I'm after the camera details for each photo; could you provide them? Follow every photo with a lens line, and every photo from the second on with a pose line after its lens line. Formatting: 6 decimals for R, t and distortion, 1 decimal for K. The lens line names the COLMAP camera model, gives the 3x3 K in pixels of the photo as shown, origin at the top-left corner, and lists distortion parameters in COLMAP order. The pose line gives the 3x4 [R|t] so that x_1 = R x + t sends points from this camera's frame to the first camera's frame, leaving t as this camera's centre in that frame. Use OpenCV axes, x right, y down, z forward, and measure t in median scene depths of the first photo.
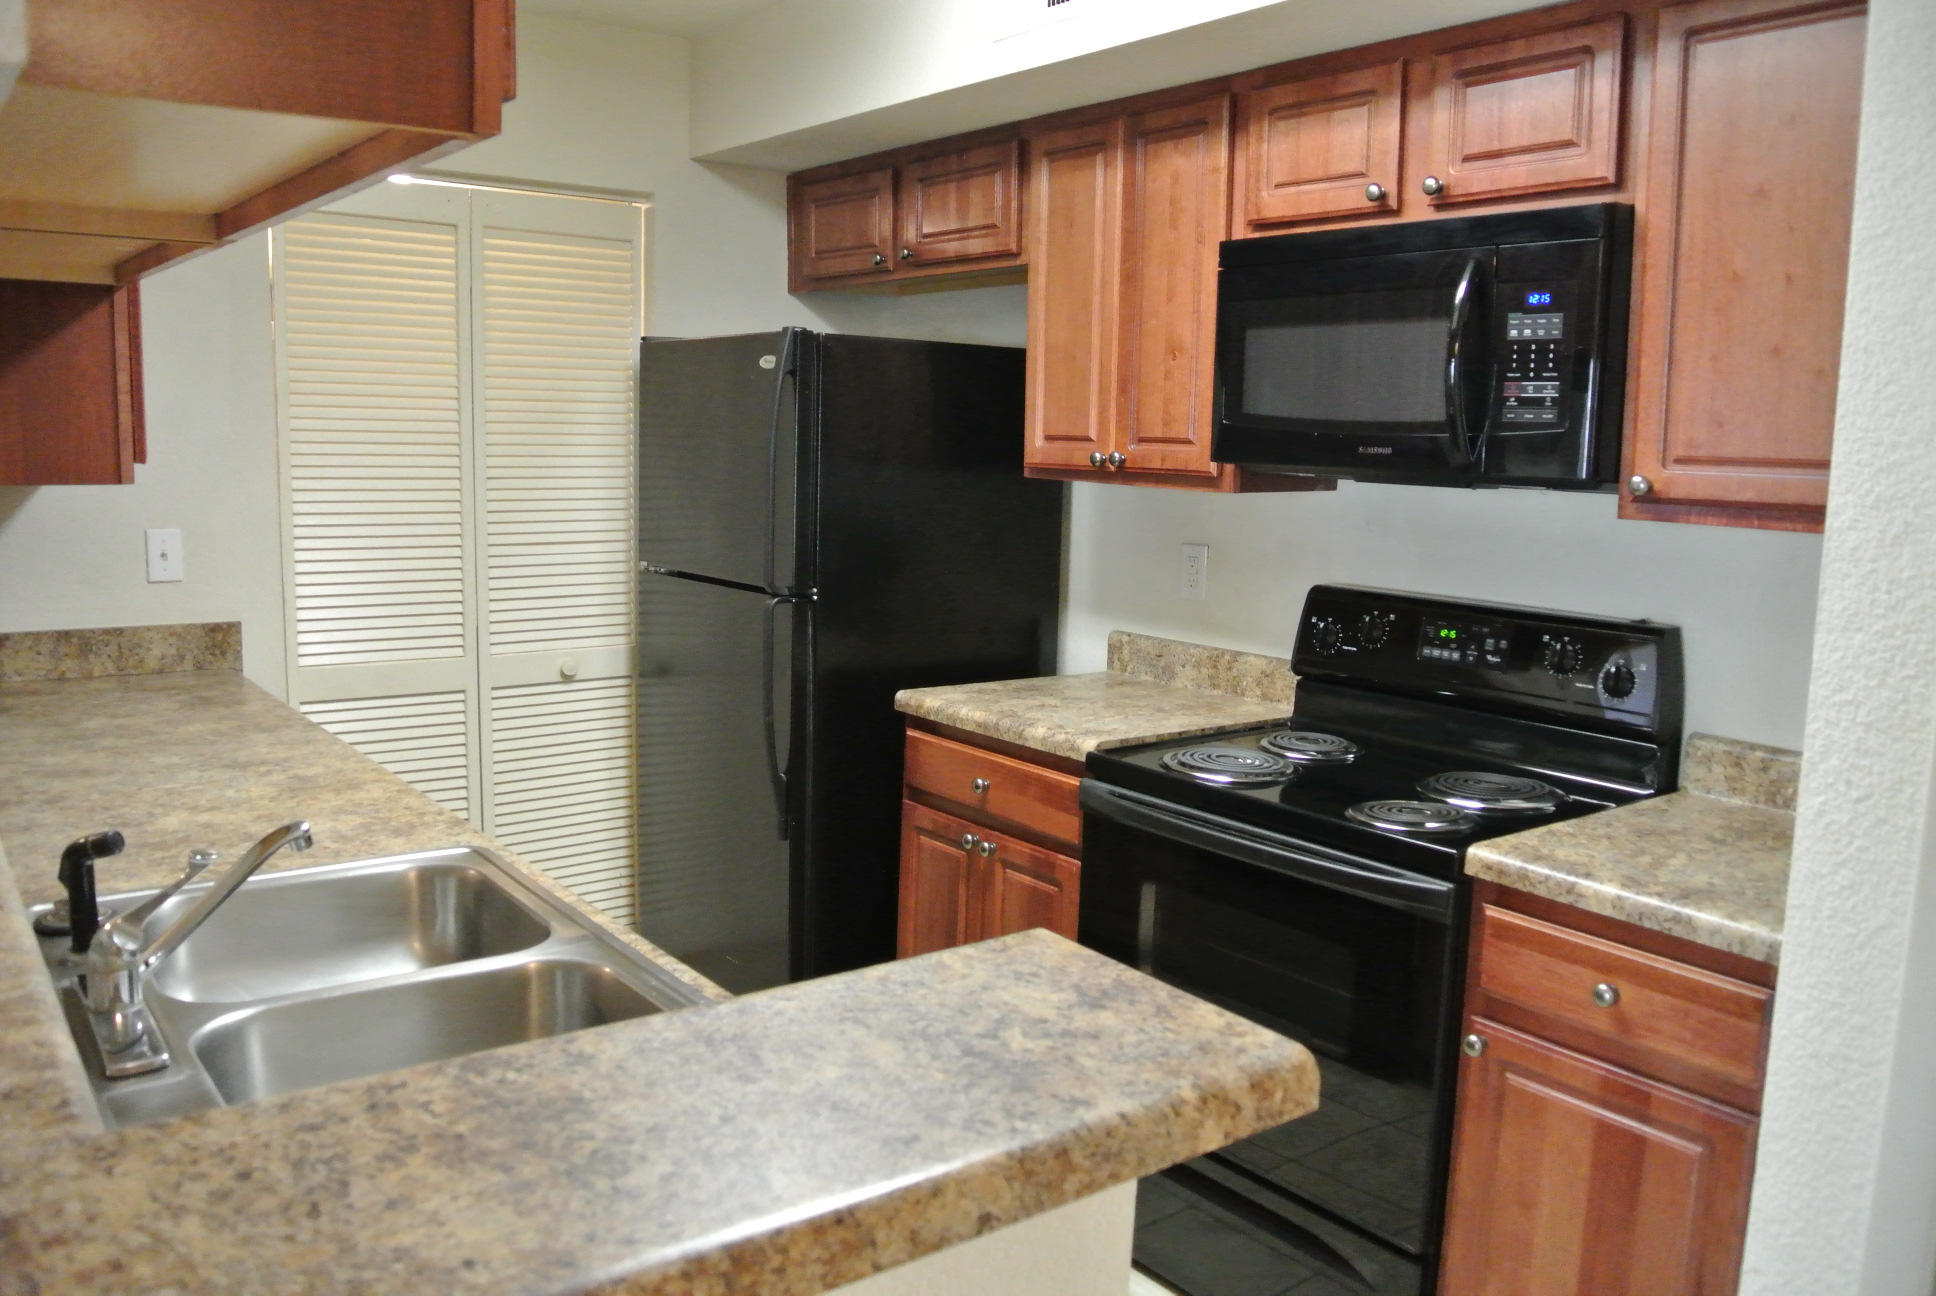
lens RADIAL K [[1512.2, 0, 950.4], [0, 1512.2, 665.4], [0, 0, 1]] dist [-0.079138, 0.024036]
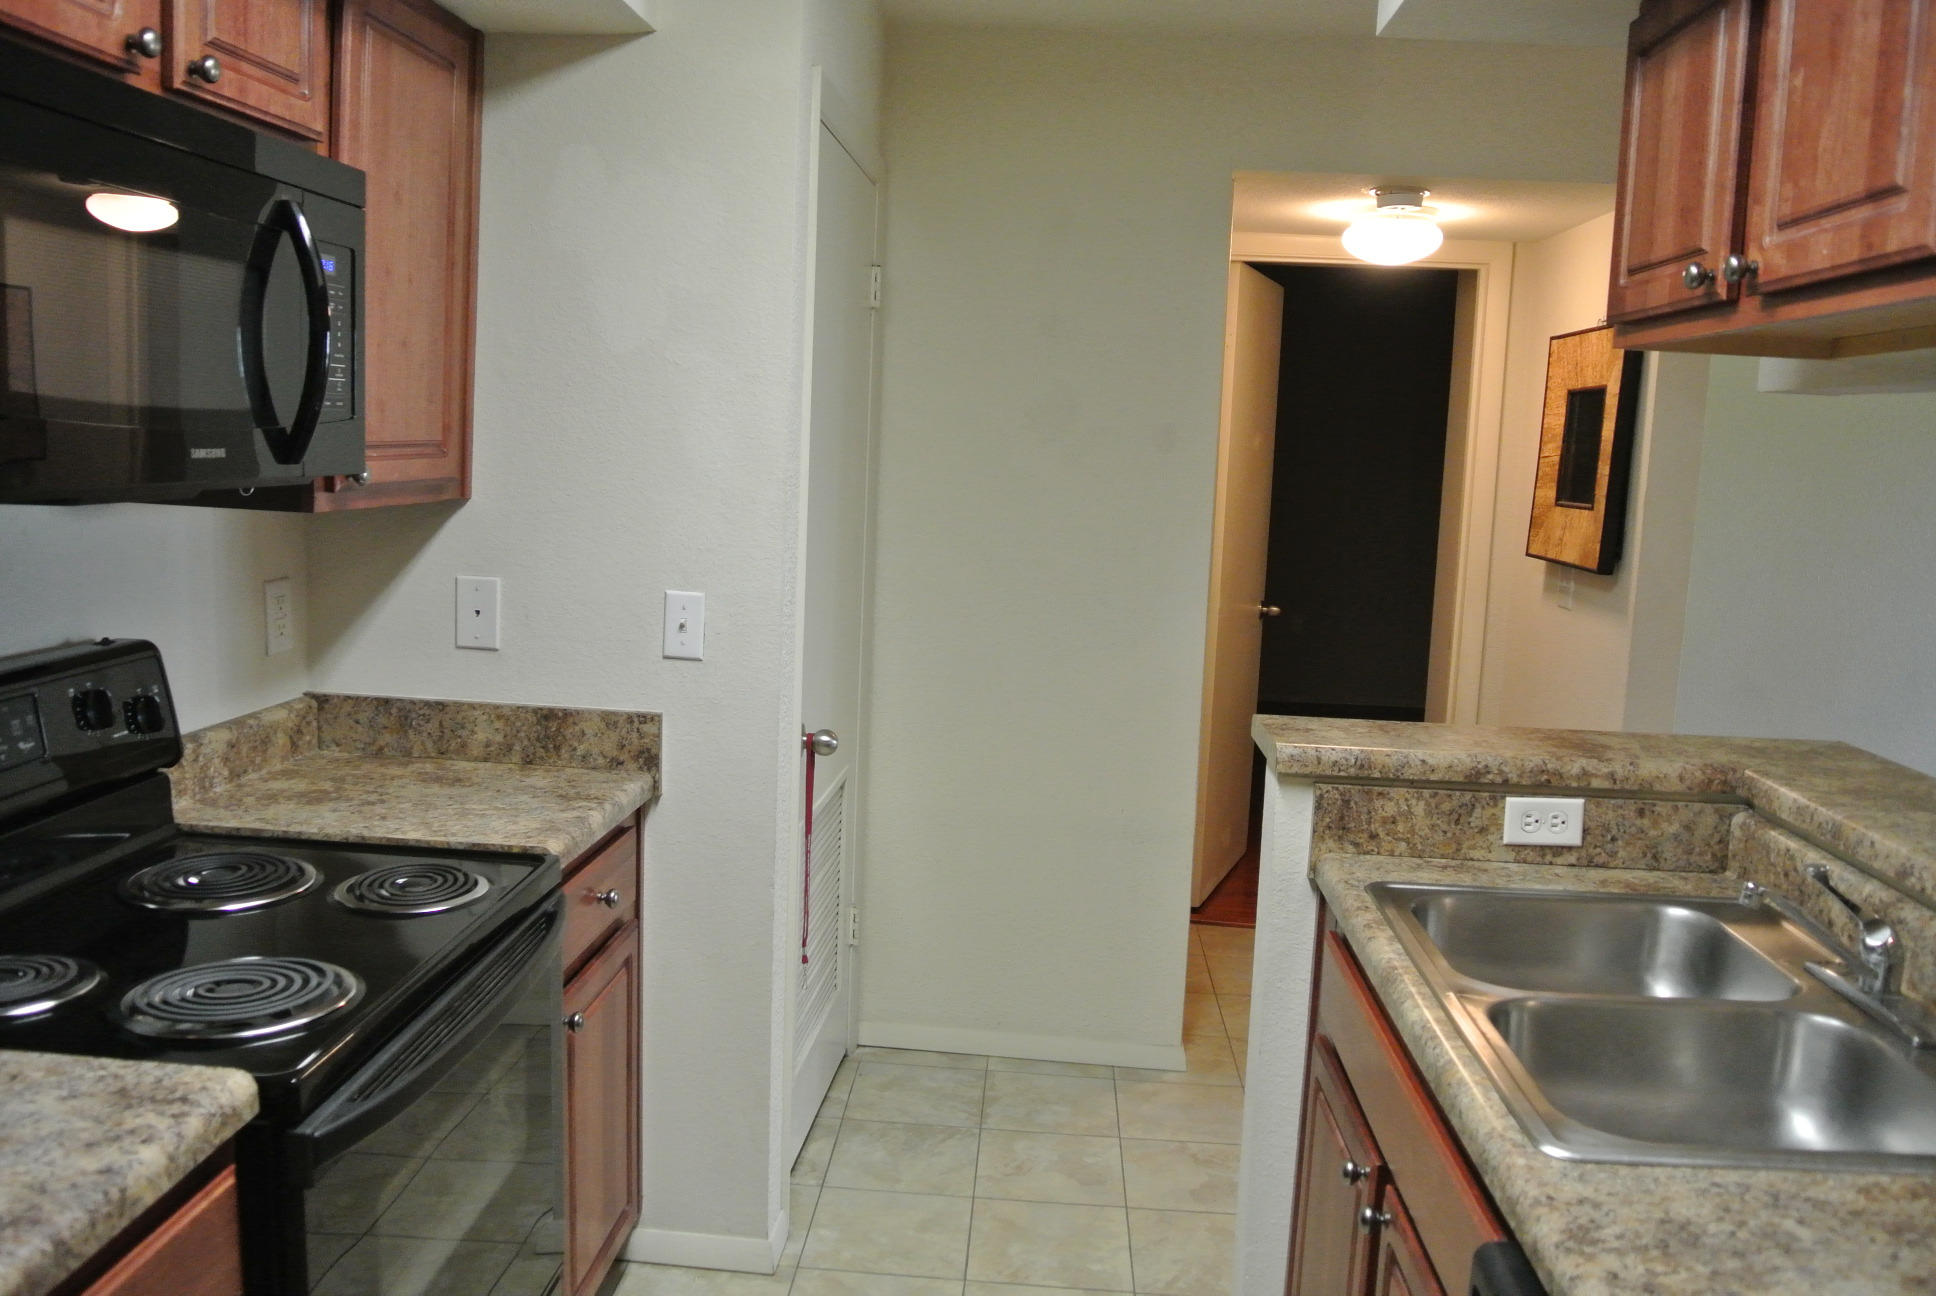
lens RADIAL K [[1512.2, 0, 966.3], [0, 1512.2, 645.0], [0, 0, 1]] dist [-0.079138, 0.024036]
pose [[-0.759317, -0.143153, 0.634779, -0.370242], [0.039656, 0.963509, 0.264724, -0.203740], [-0.649511, 0.226182, -0.725932, 1.173772]]
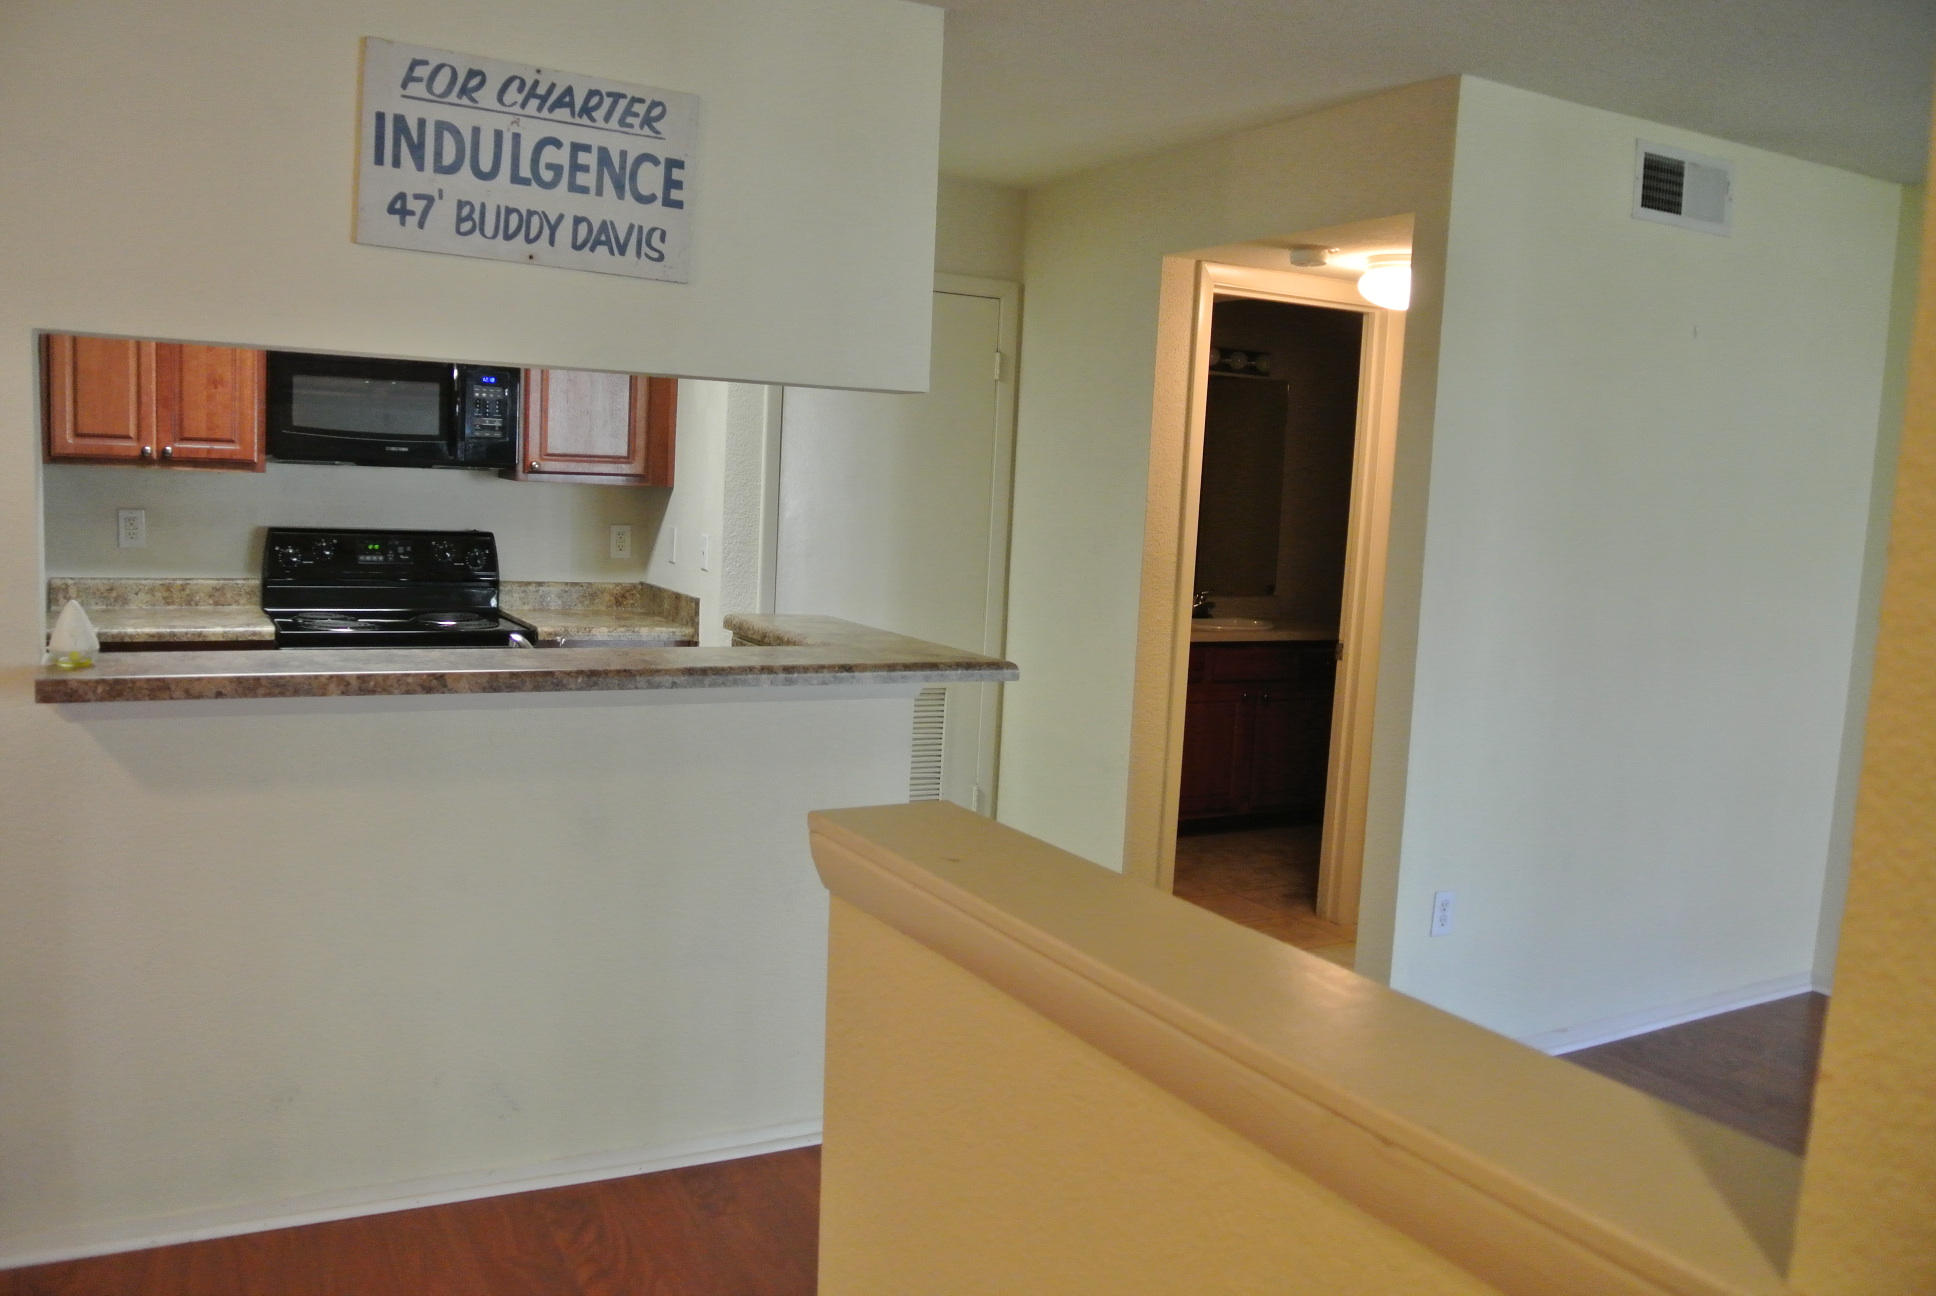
lens RADIAL K [[1512.2, 0, 948.3], [0, 1512.2, 647.1], [0, 0, 1]] dist [-0.079138, 0.024036]
pose [[0.145939, -0.125586, 0.981290, -1.387091], [0.109271, 0.987887, 0.110179, -0.025126], [-0.983240, 0.091147, 0.157894, 0.031499]]
